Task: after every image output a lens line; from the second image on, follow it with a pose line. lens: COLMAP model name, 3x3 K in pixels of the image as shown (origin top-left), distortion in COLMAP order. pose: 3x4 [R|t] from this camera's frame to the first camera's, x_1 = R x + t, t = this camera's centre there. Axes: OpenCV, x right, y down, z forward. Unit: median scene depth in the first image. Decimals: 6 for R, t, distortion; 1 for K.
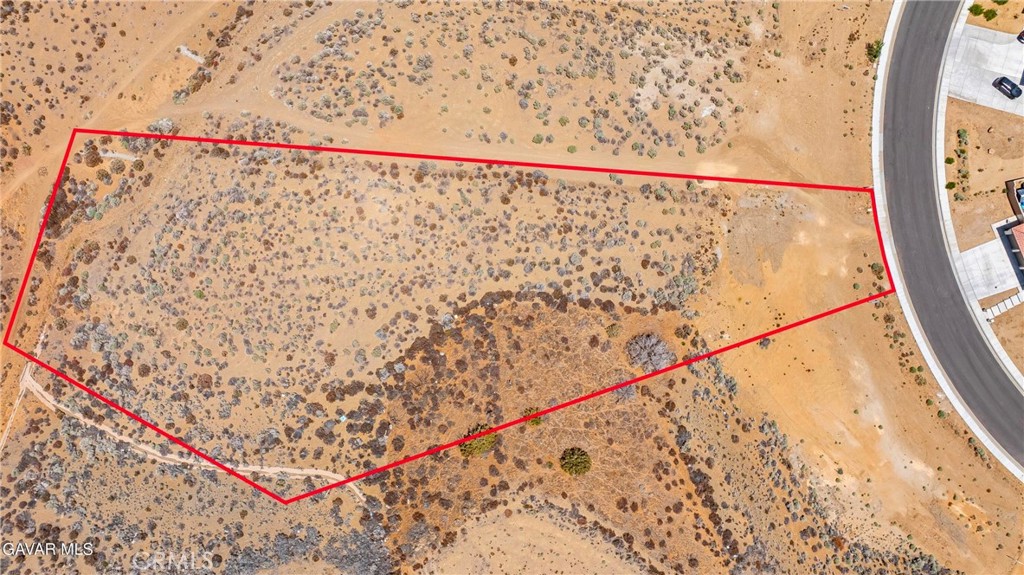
lens RADIAL K [[719.4, 0, 506.5], [0, 719.4, 284.4], [0, 0, 1]] dist [-0.020169, 0.009241]
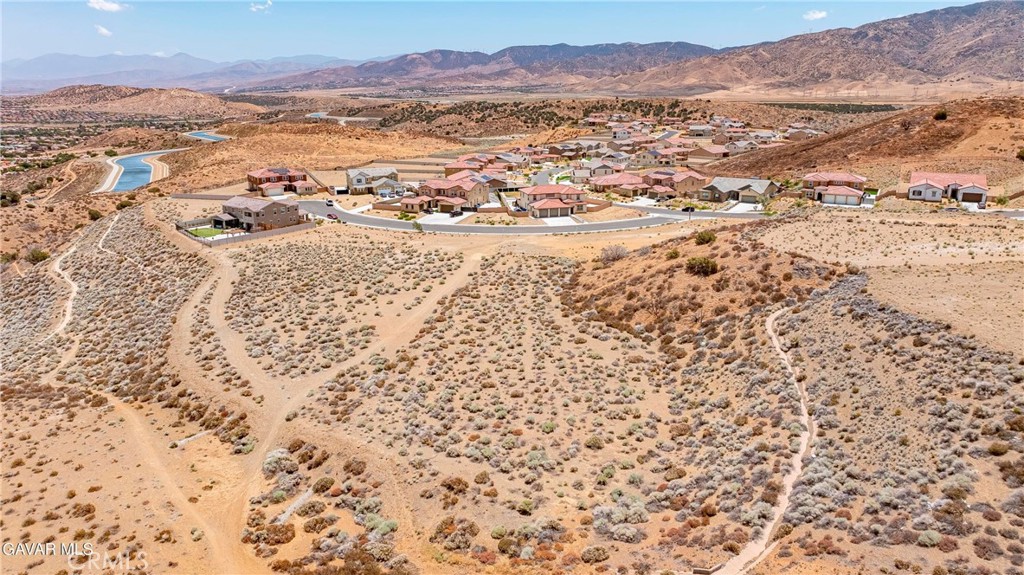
lens RADIAL K [[719.4, 0, 506.5], [0, 719.4, 284.4], [0, 0, 1]] dist [-0.020169, 0.009241]
pose [[0.107630, -0.290607, 0.950770, -1.023203], [0.994184, 0.034973, -0.101855, 0.038891], [-0.003651, 0.956203, 0.292681, 0.677236]]
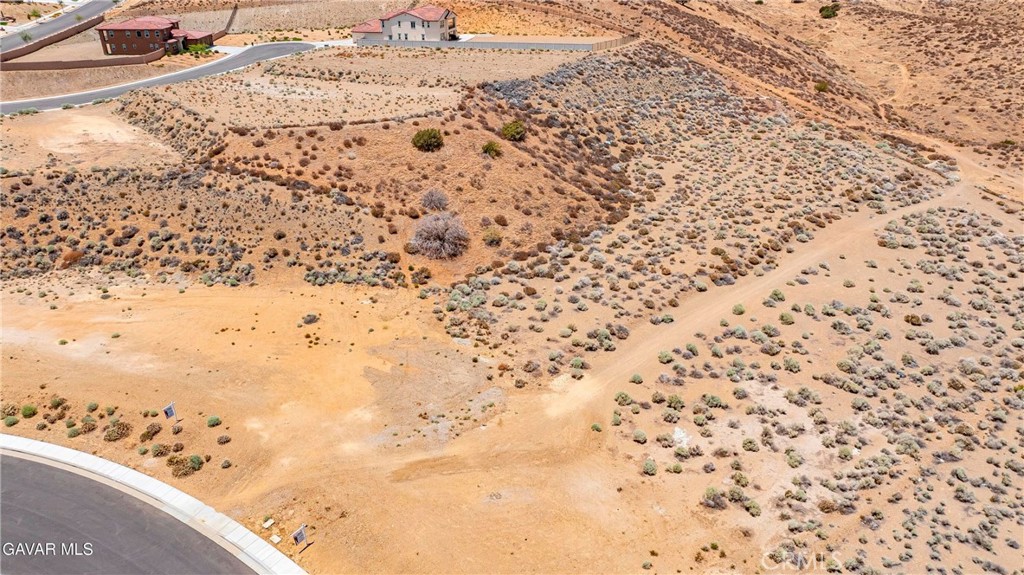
lens RADIAL K [[719.4, 0, 506.5], [0, 719.4, 284.4], [0, 0, 1]] dist [-0.020169, 0.009241]
pose [[-0.682353, 0.321307, -0.656625, 0.648236], [-0.731014, -0.295487, 0.615066, -0.424812], [0.003600, 0.899694, 0.436507, 0.698798]]
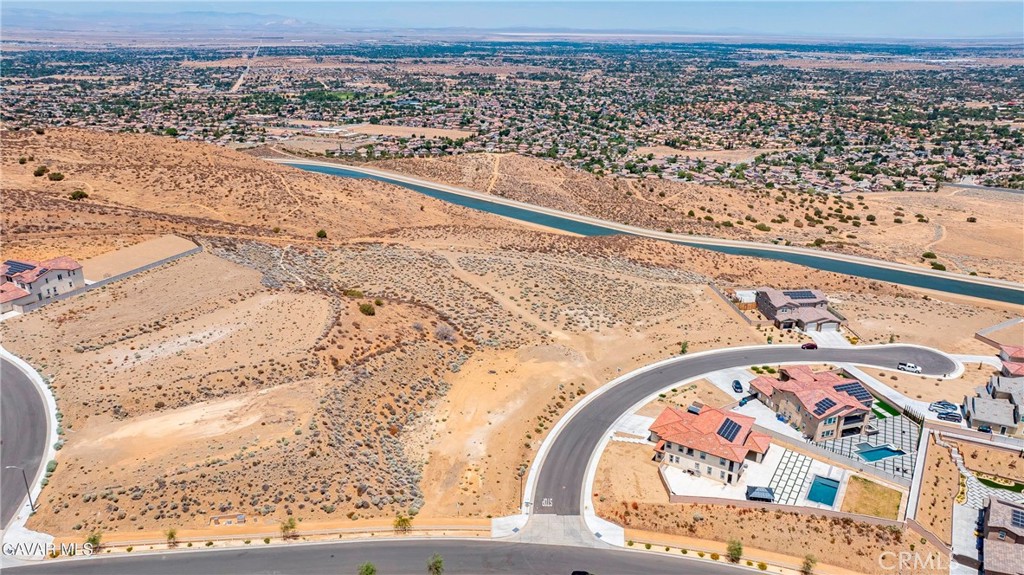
lens RADIAL K [[719.4, 0, 506.5], [0, 719.4, 284.4], [0, 0, 1]] dist [-0.020169, 0.009241]
pose [[0.586224, 0.278497, -0.760777, 1.457845], [-0.810136, 0.196110, -0.552468, 0.842974], [-0.004665, 0.940202, 0.340584, 0.325573]]
